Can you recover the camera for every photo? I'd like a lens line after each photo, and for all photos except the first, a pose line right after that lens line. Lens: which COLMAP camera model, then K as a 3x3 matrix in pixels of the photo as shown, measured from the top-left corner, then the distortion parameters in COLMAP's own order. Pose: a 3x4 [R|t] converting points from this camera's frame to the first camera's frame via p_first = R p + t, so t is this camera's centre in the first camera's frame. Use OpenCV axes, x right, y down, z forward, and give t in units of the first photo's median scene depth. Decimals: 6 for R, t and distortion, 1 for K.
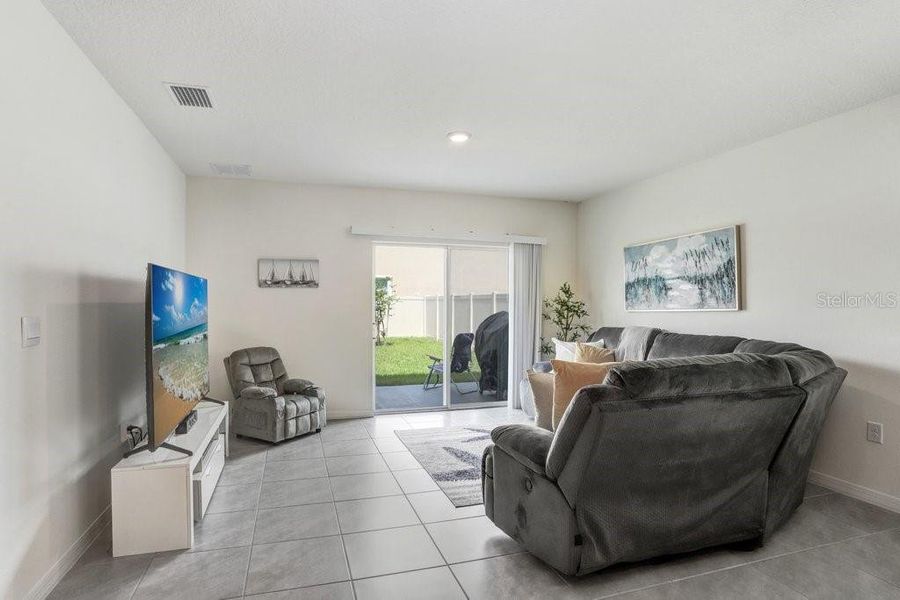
lens RADIAL K [[455.4, 0, 416.6], [0, 455.4, 301.5], [0, 0, 1]] dist [-0.050647, 0.000300]
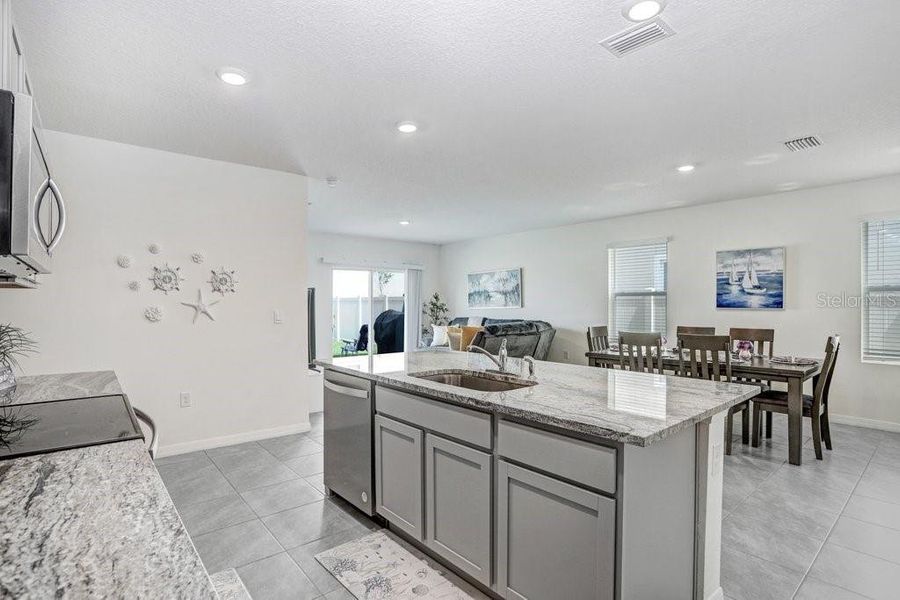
lens RADIAL K [[417.8, 0, 438.8], [0, 417.8, 303.8], [0, 0, 1]] dist [-0.071387, 0.022923]
pose [[0.907167, -0.001840, 0.420767, -0.395333], [0.000041, 0.999991, 0.004284, -0.006051], [-0.420771, -0.003869, 0.907159, -0.541657]]
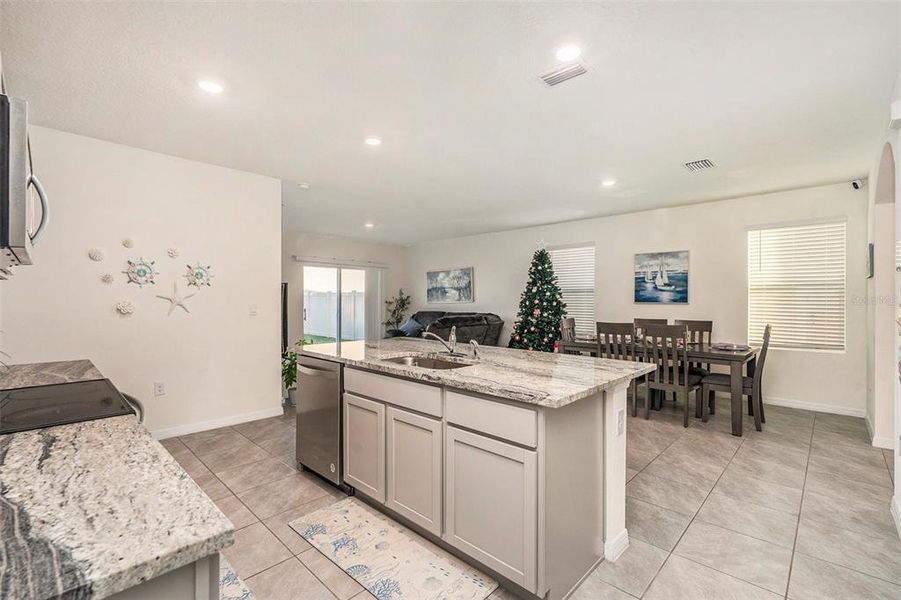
lens RADIAL K [[399.4, 0, 424.3], [0, 399.4, 321.9], [0, 0, 1]] dist [-0.015330, -0.000464]
pose [[0.884641, -0.017460, 0.465947, -0.438468], [-0.009453, 0.998422, 0.055362, 0.008454], [-0.466178, -0.053380, 0.883079, -0.674044]]
